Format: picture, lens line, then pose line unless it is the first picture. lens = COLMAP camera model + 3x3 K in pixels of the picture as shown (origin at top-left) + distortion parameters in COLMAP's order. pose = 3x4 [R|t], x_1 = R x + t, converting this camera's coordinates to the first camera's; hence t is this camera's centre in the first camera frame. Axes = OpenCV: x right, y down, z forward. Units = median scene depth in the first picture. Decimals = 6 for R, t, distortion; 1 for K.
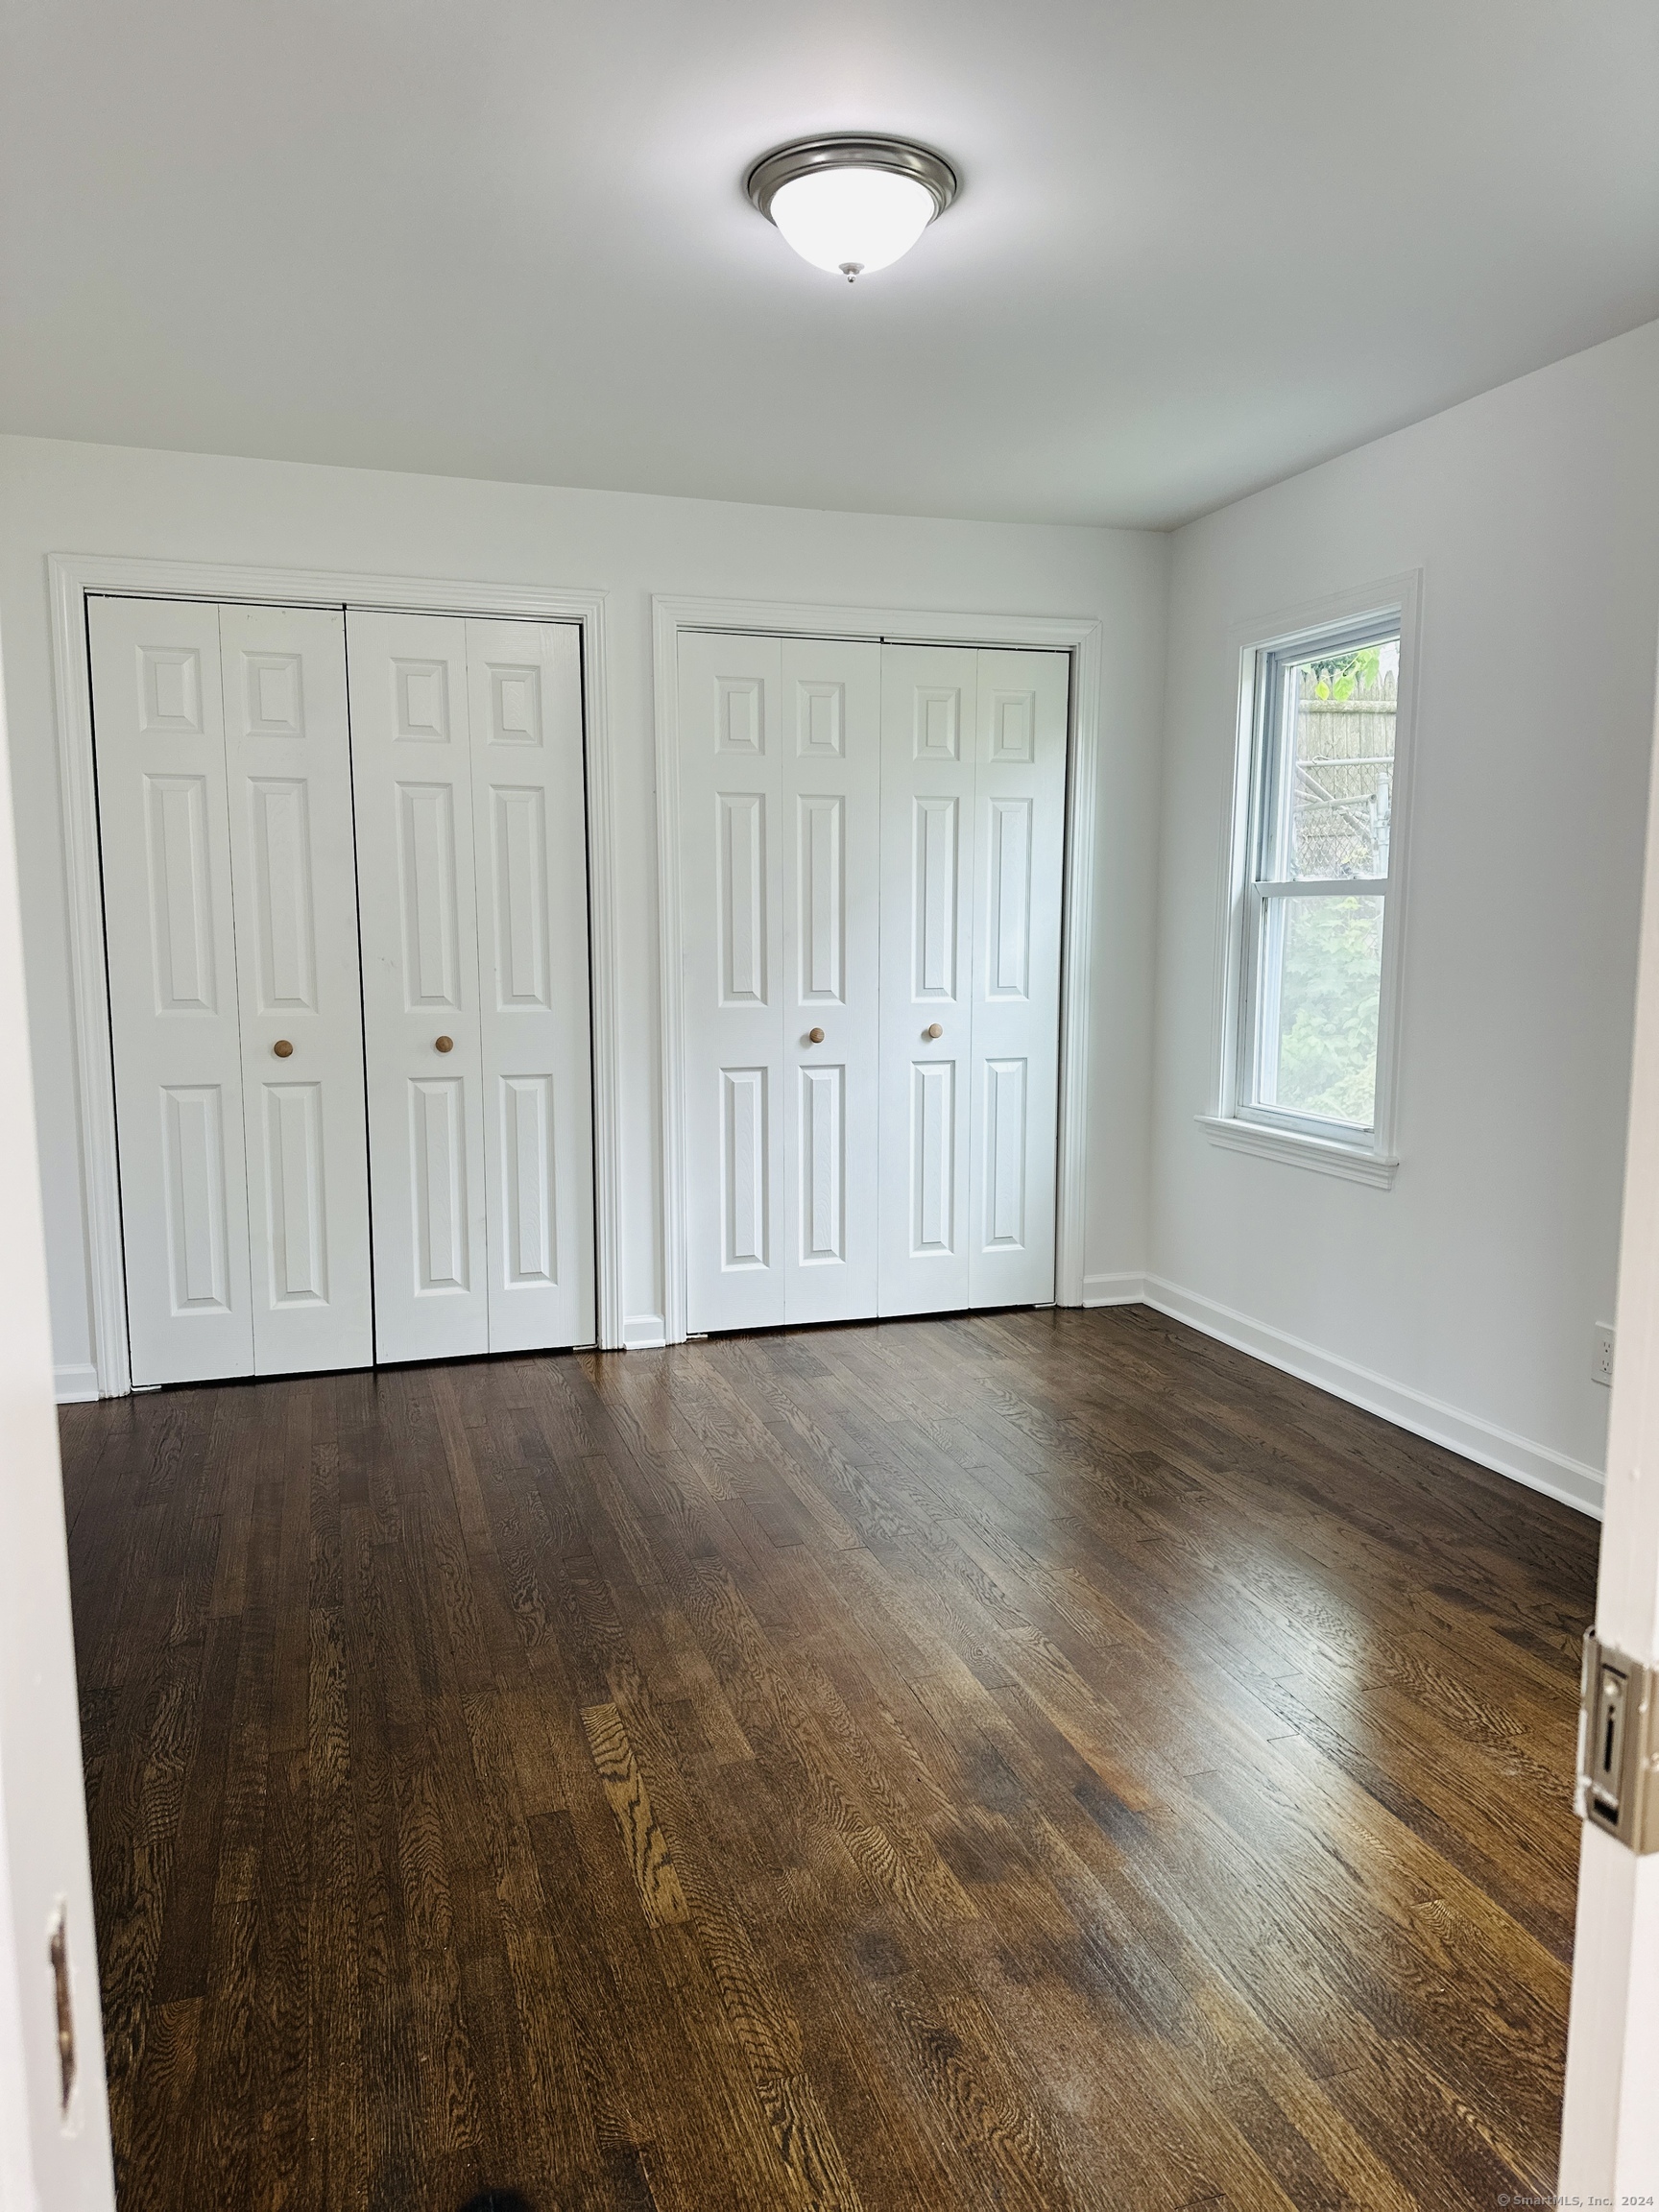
lens RADIAL K [[1533.9, 0, 832.6], [0, 1533.9, 1119.6], [0, 0, 1]] dist [0.177938, -0.370170]
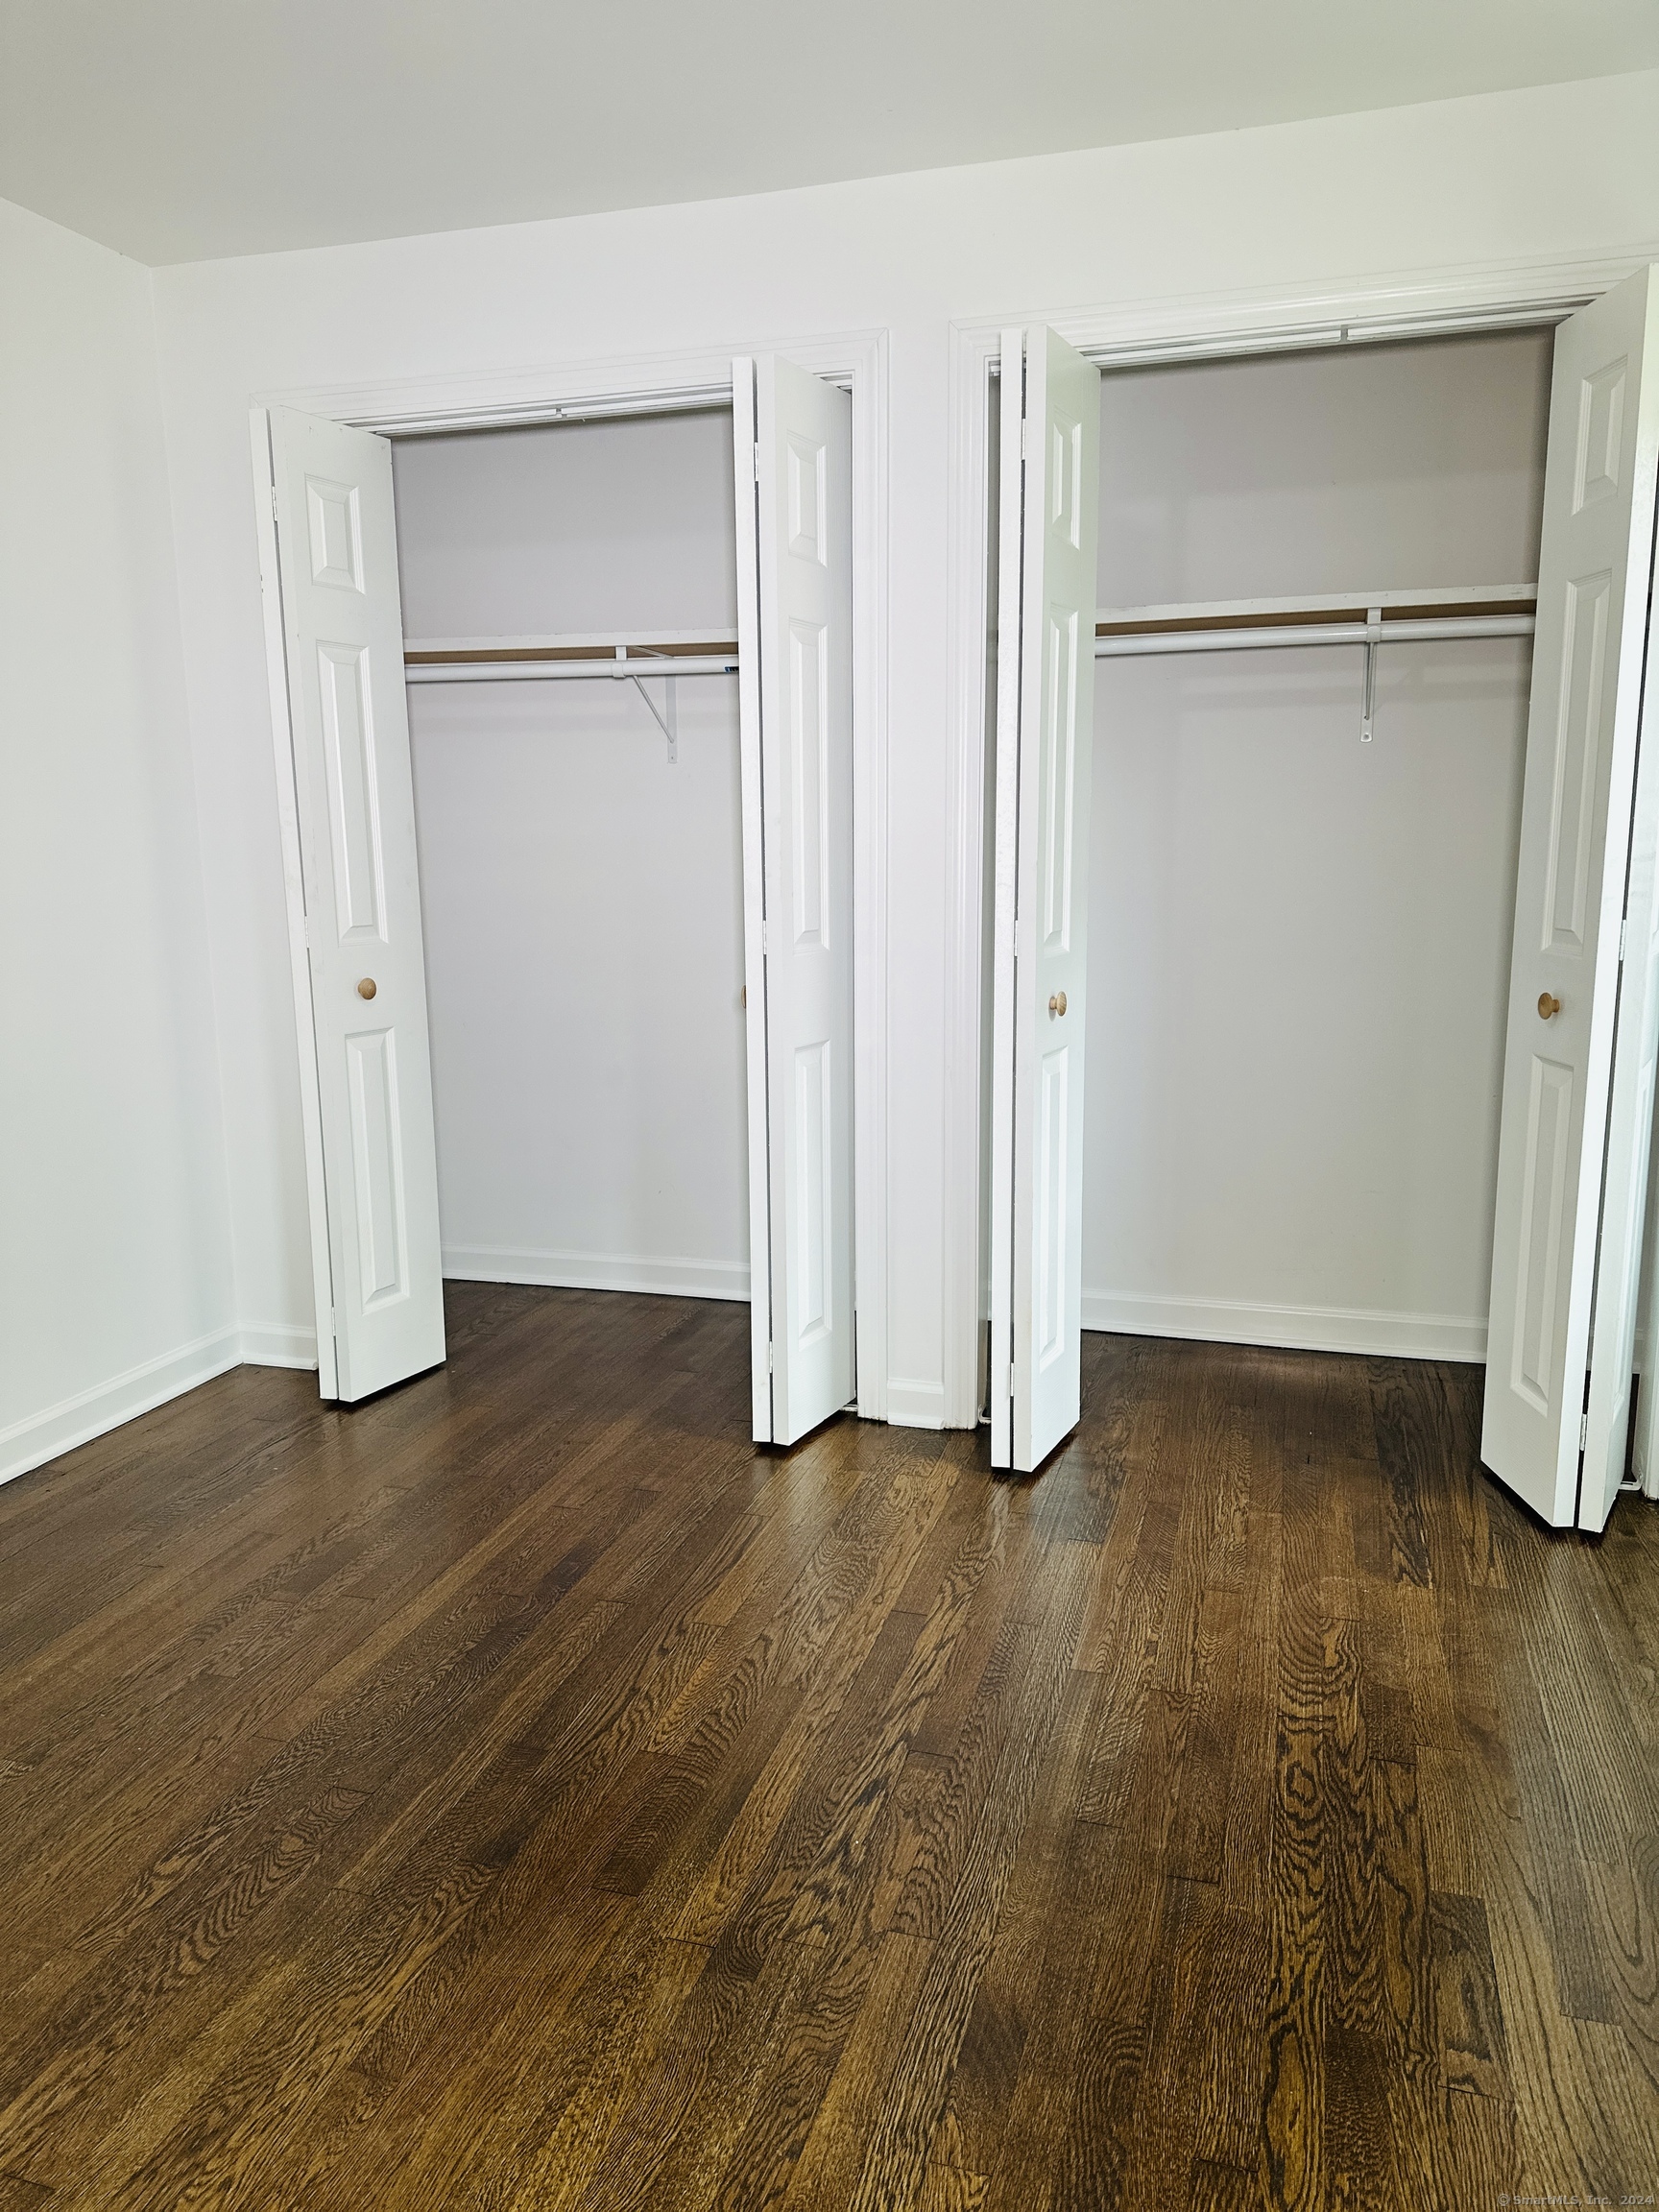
lens RADIAL K [[1544.2, 0, 830.8], [0, 1544.2, 1129.9], [0, 0, 1]] dist [0.088131, -0.141415]
pose [[0.811499, 0.101440, -0.575482, 0.289193], [-0.062250, 0.994220, 0.087469, -0.056907], [0.581029, -0.035157, 0.813123, 0.474495]]
